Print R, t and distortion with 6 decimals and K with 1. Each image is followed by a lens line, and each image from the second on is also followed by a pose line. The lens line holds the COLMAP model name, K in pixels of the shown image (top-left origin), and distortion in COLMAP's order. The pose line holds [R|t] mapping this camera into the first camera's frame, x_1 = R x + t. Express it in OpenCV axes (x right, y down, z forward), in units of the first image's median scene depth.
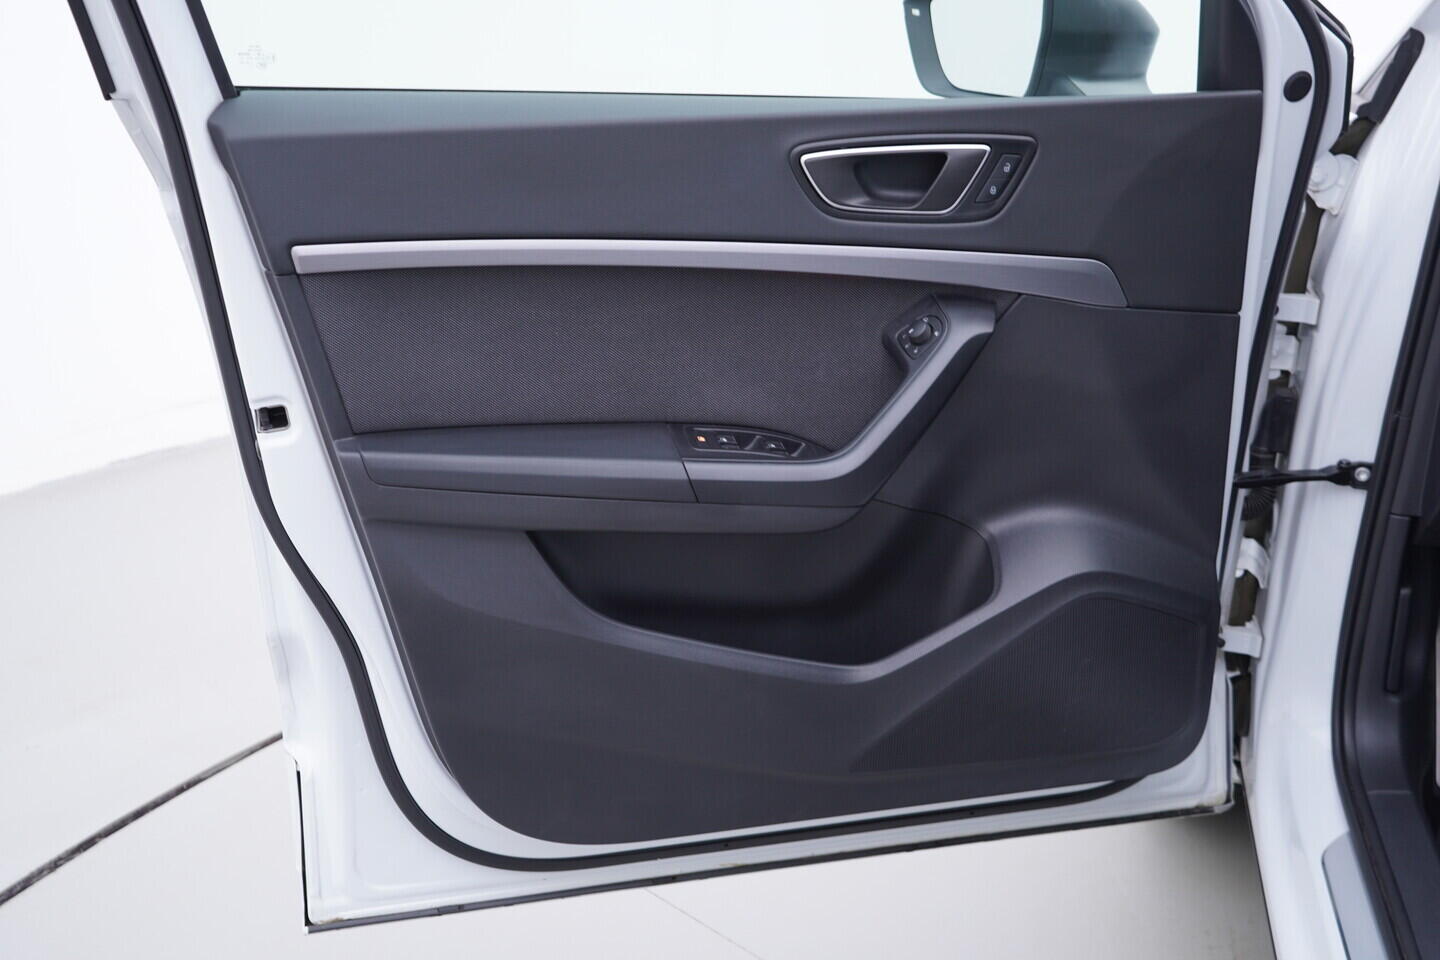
lens RADIAL K [[1479.7, 0, 720.0], [0, 1479.7, 480.0], [0, 0, 1]] dist [-0.005142, -0.003316]
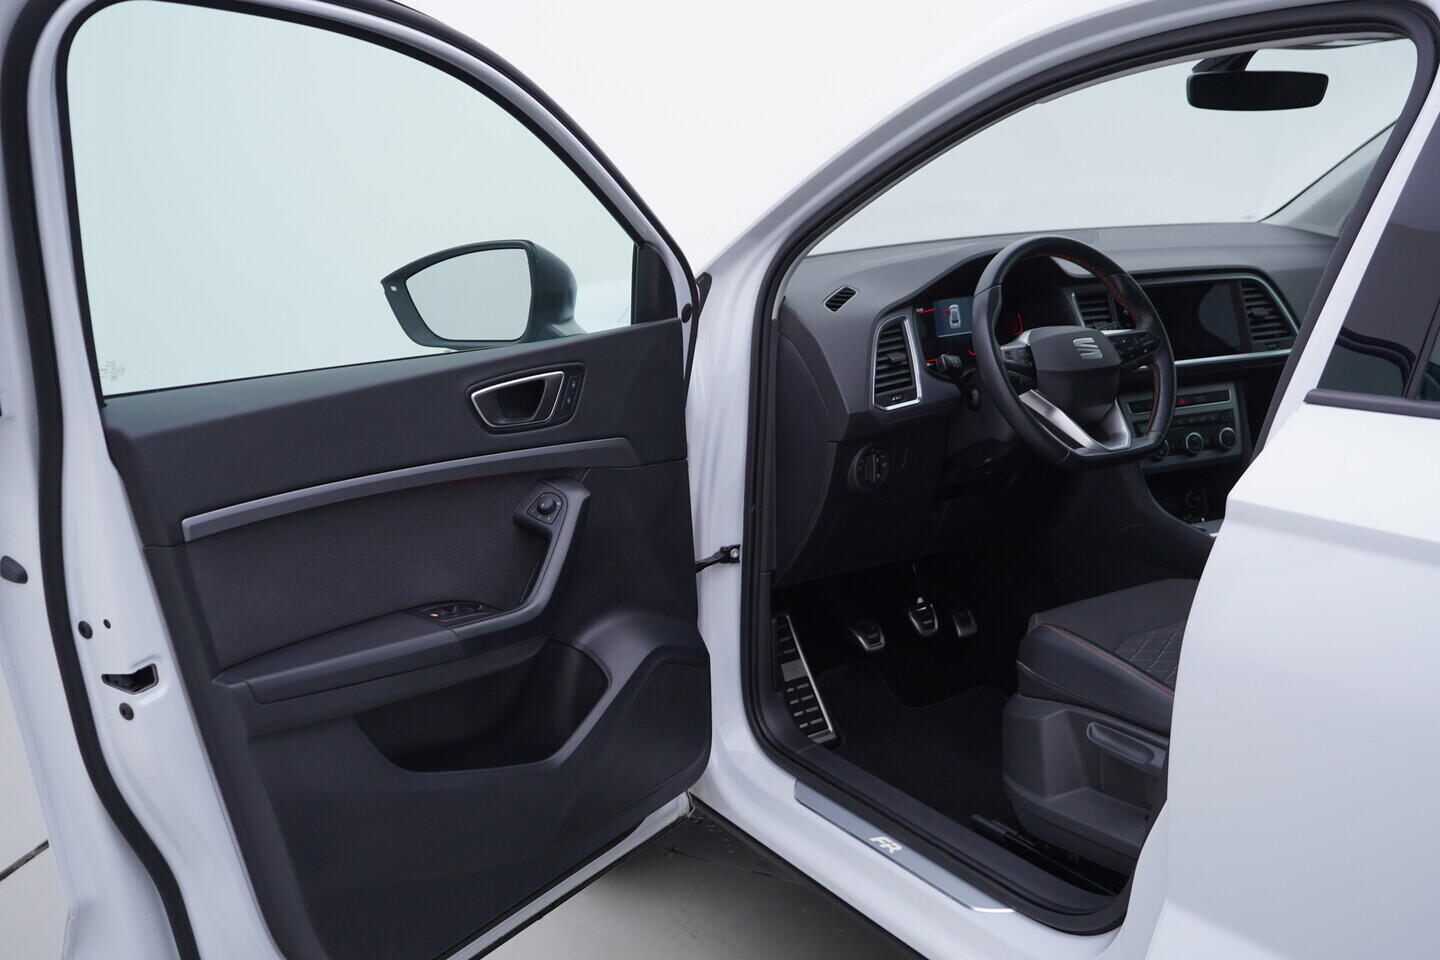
lens RADIAL K [[1479.7, 0, 720.0], [0, 1479.7, 480.0], [0, 0, 1]] dist [-0.005142, -0.003316]
pose [[0.702974, -0.174352, 0.689513, -0.717333], [0.289130, 0.955817, -0.053084, 0.000340], [-0.649793, 0.236675, 0.722325, -0.133649]]
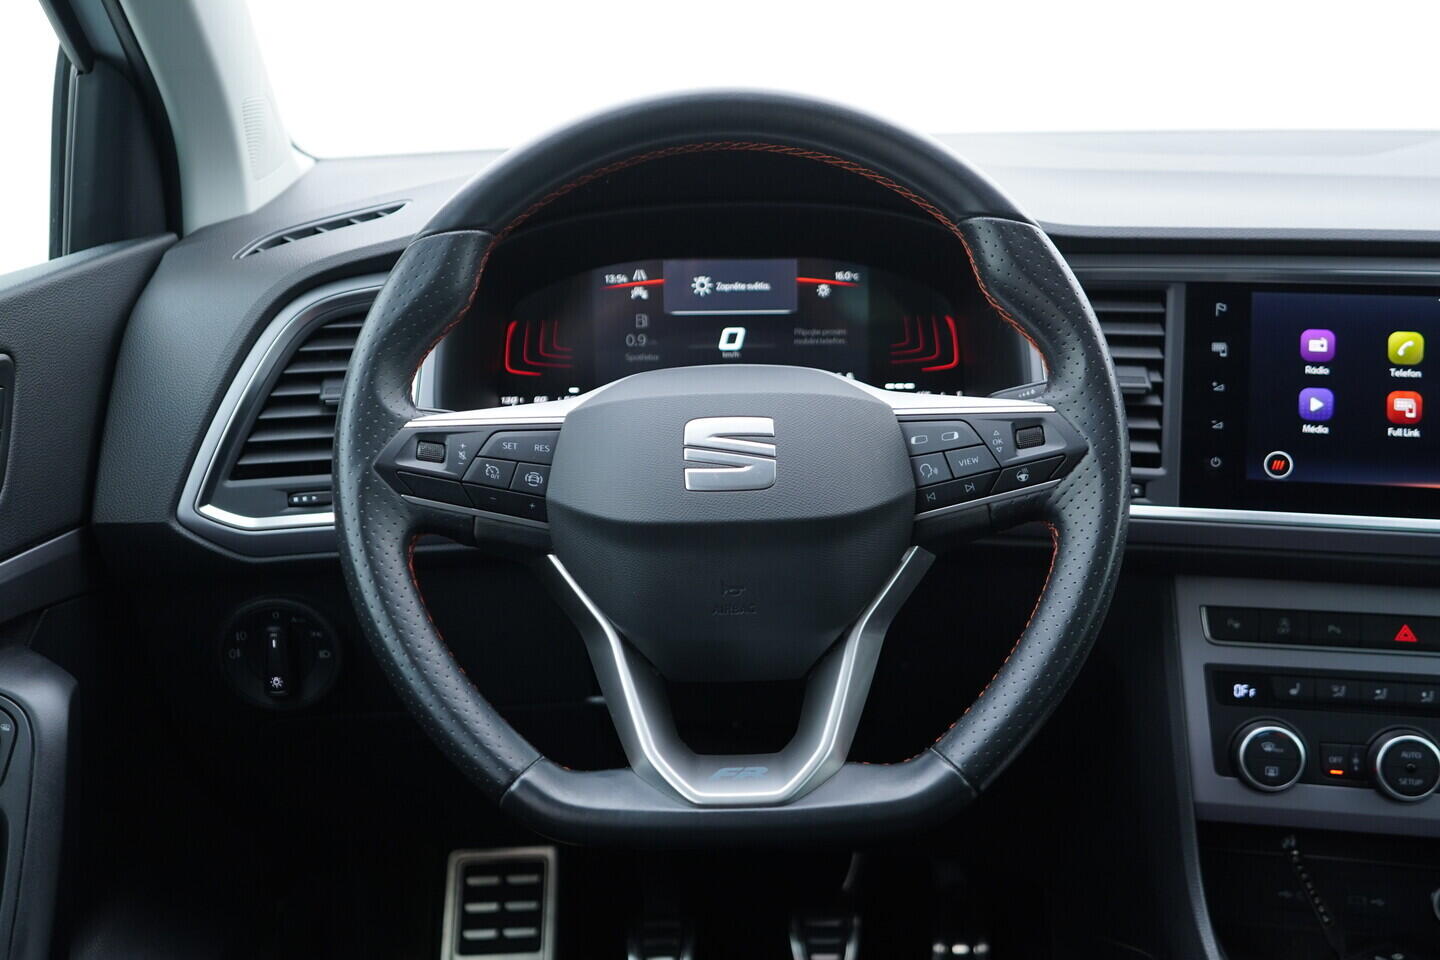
lens RADIAL K [[1475.2, 0, 720.0], [0, 1475.2, 480.0], [0, 0, 1]] dist [0.000465, 0.013959]
pose [[0.979143, -0.050884, 0.196699, 0.634711], [0.073052, 0.991556, -0.107141, -0.045079], [-0.189586, 0.119276, 0.974592, 0.263494]]
